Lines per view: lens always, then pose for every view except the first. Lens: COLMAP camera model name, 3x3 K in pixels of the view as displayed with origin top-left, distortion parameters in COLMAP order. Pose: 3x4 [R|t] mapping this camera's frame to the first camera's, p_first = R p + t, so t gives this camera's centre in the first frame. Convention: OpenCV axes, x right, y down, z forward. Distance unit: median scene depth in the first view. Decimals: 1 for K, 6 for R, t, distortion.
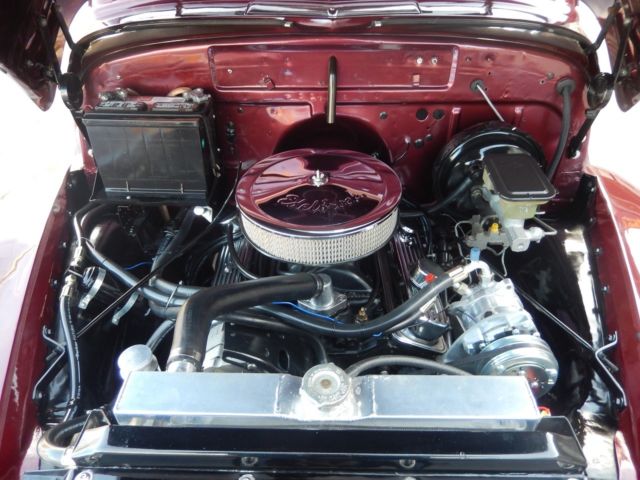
lens RADIAL K [[478.6, 0, 320.0], [0, 478.6, 240.0], [0, 0, 1]] dist [-0.006963, -0.009617]
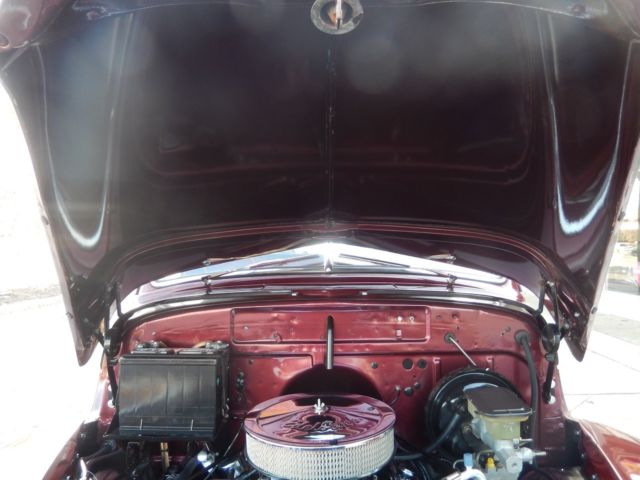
lens RADIAL K [[478.6, 0, 320.0], [0, 478.6, 240.0], [0, 0, 1]] dist [-0.006963, -0.009617]
pose [[0.999959, -0.003137, 0.008447, -0.008916], [0.007731, 0.780282, -0.625381, 0.234987], [-0.004629, 0.625421, 0.780274, -0.096912]]
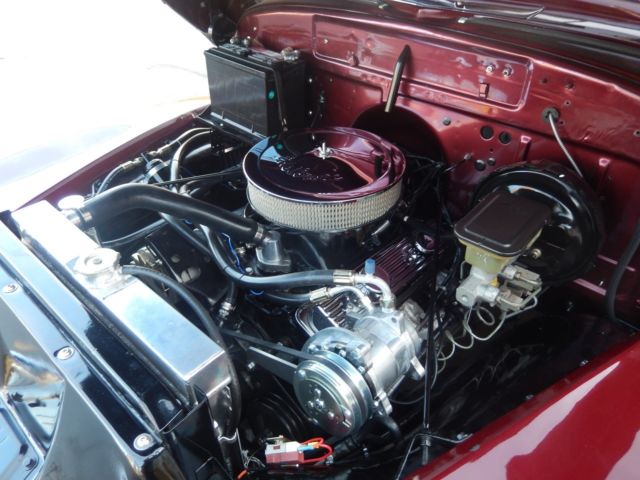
lens RADIAL K [[478.4, 0, 312.6], [0, 478.4, 238.0], [0, 0, 1]] dist [-0.003901, -0.007328]
pose [[0.749339, 0.403175, -0.525301, 0.531889], [-0.408771, 0.905732, 0.112052, -0.057902], [0.520959, 0.130763, 0.843506, 0.128329]]
